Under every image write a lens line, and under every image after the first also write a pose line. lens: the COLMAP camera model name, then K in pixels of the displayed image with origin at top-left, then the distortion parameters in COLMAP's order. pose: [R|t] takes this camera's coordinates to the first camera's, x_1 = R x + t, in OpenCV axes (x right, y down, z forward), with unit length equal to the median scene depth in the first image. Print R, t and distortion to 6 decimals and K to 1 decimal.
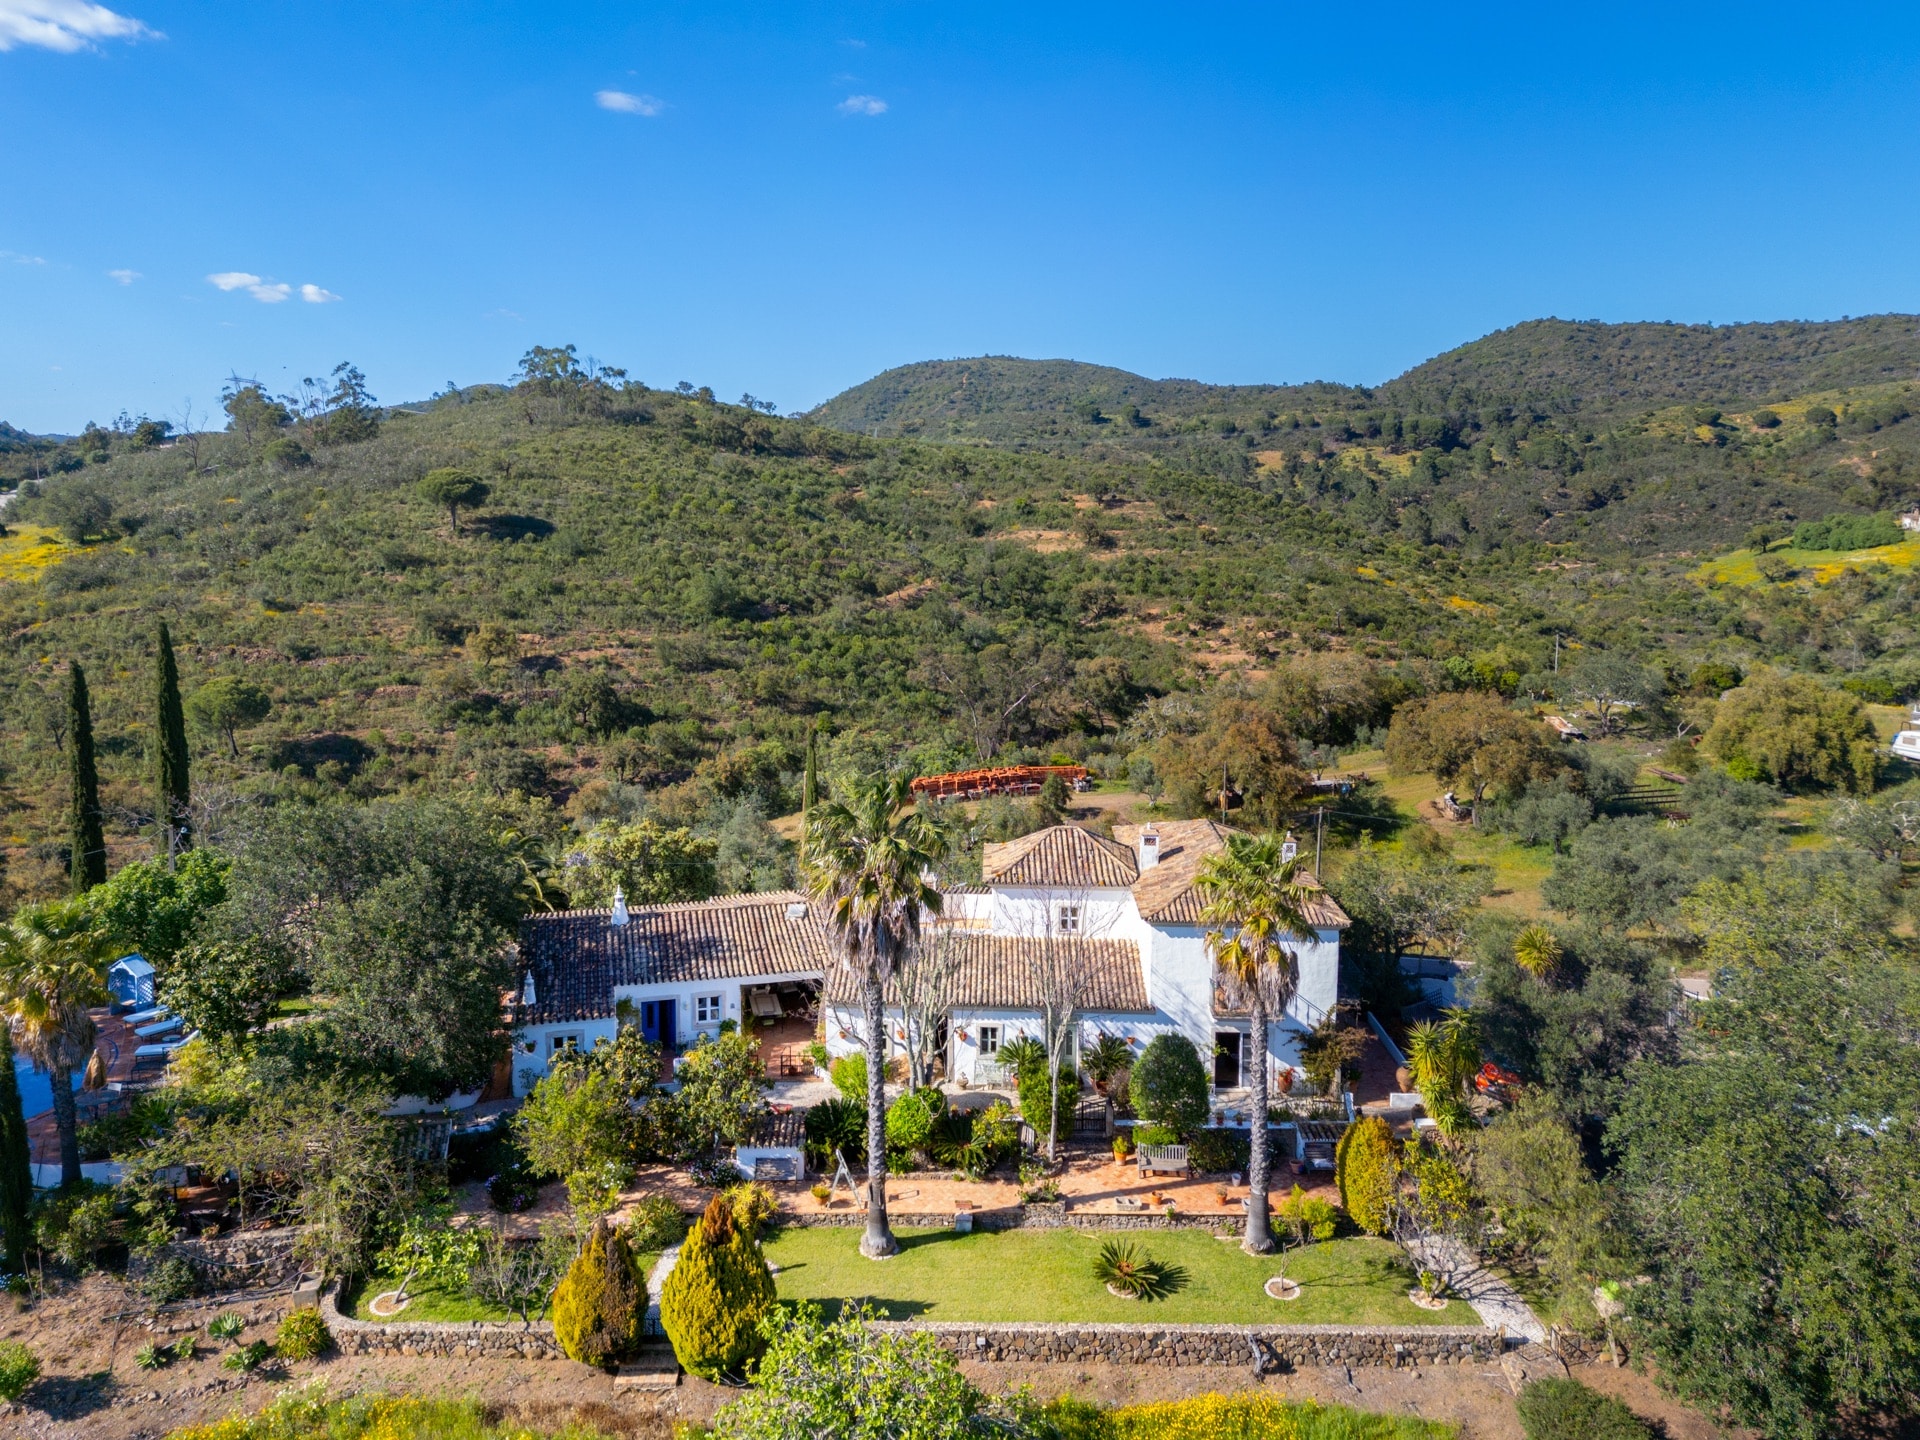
lens RADIAL K [[1345.7, 0, 960.0], [0, 1345.7, 720.0], [0, 0, 1]] dist [0.084494, -0.072128]
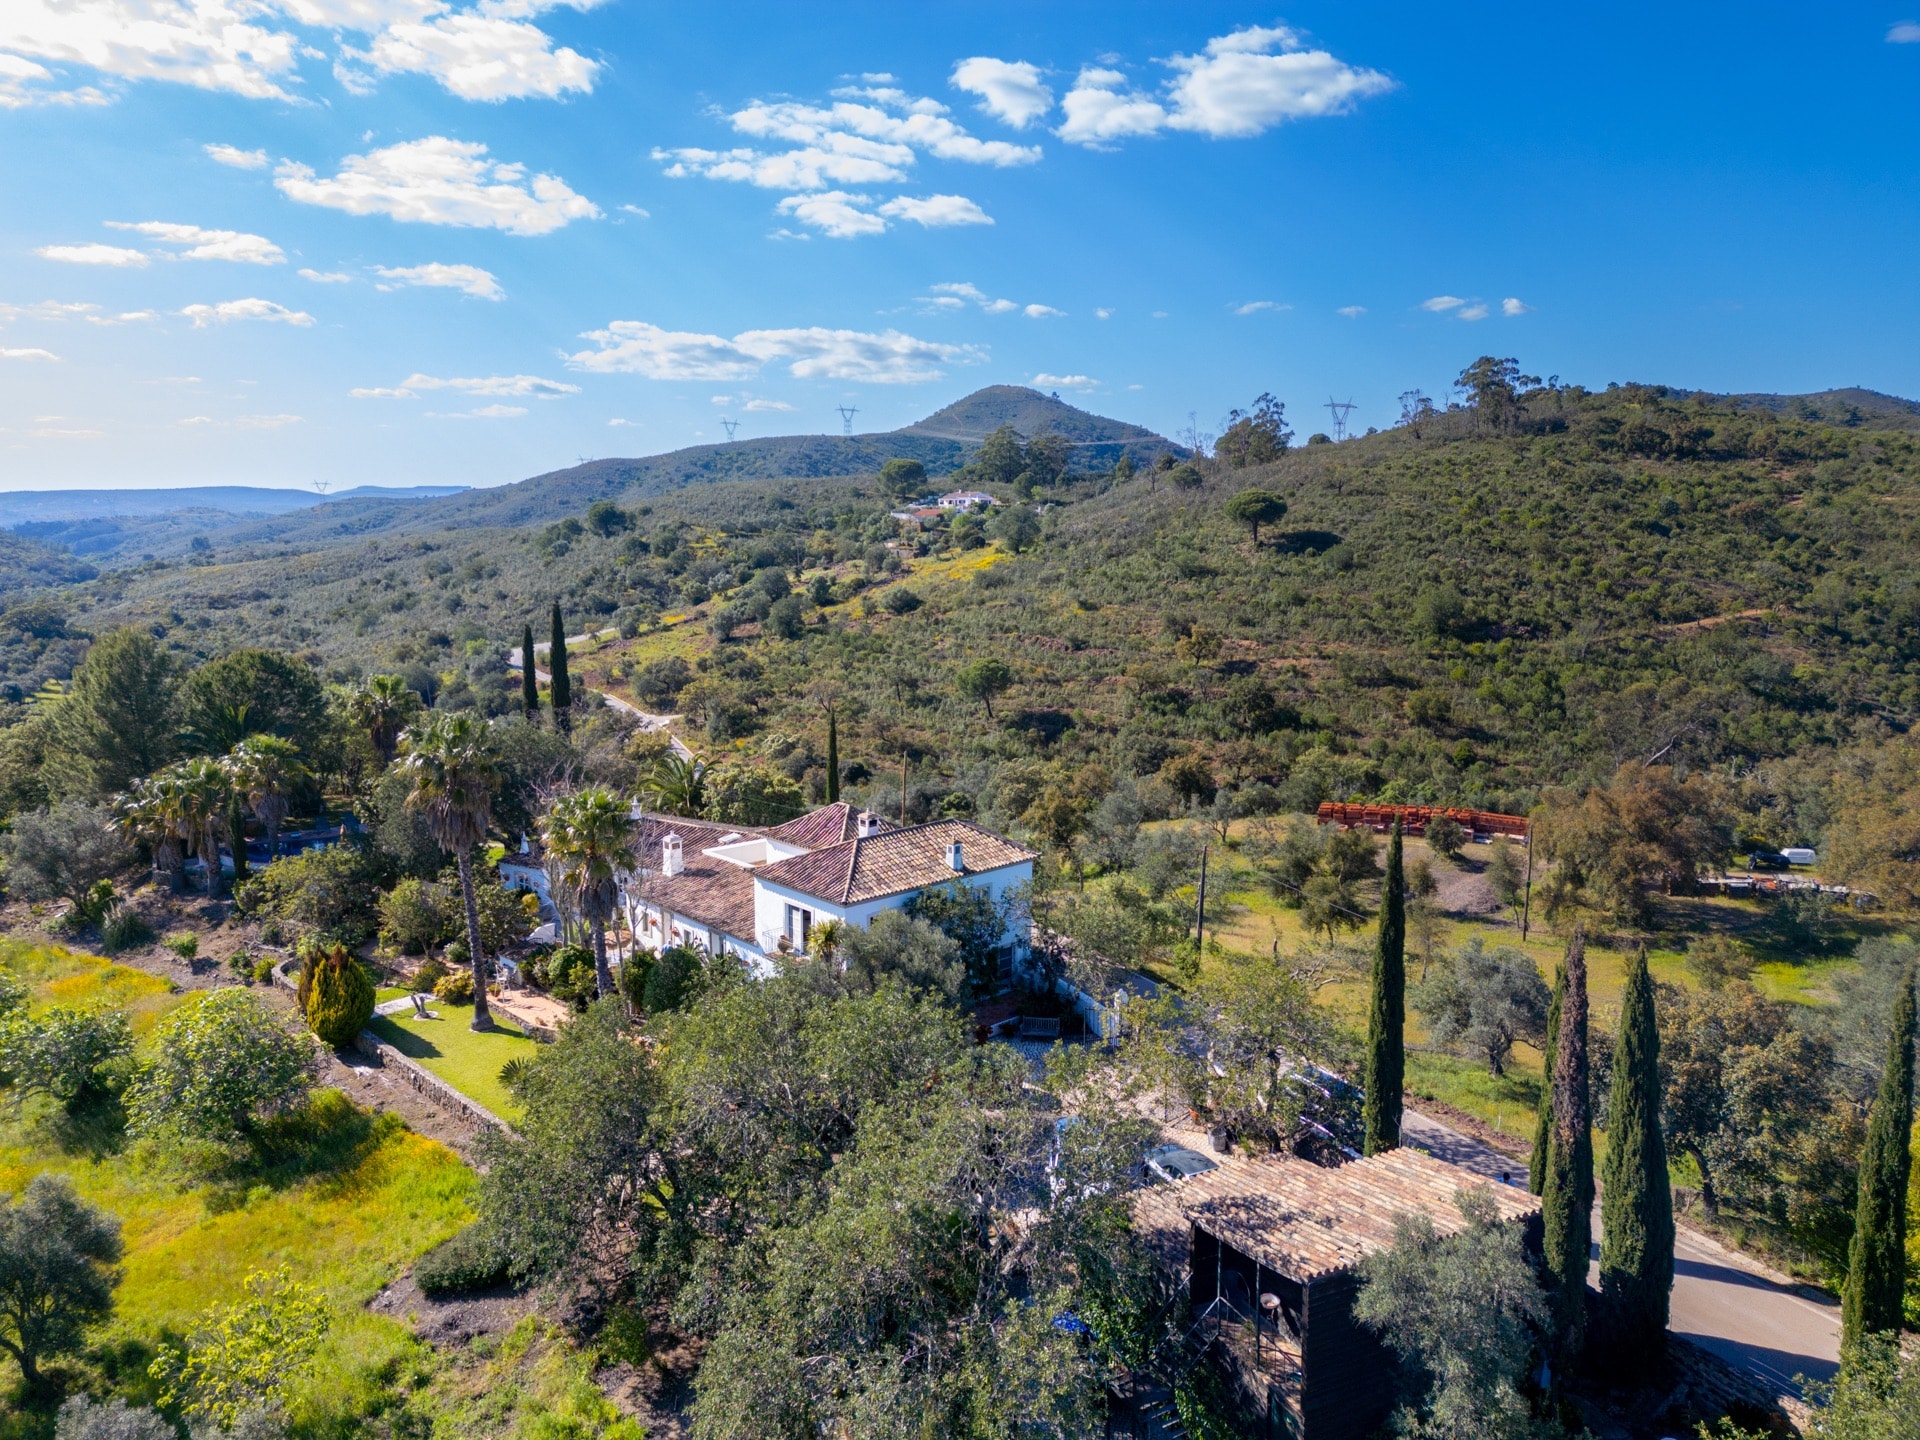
lens RADIAL K [[1345.7, 0, 960.0], [0, 1345.7, 720.0], [0, 0, 1]] dist [0.084494, -0.072128]
pose [[0.717866, 0.106398, -0.688002, 0.234827], [-0.109521, 0.993206, 0.039322, -0.013936], [0.687512, 0.047123, 0.724642, 0.037919]]
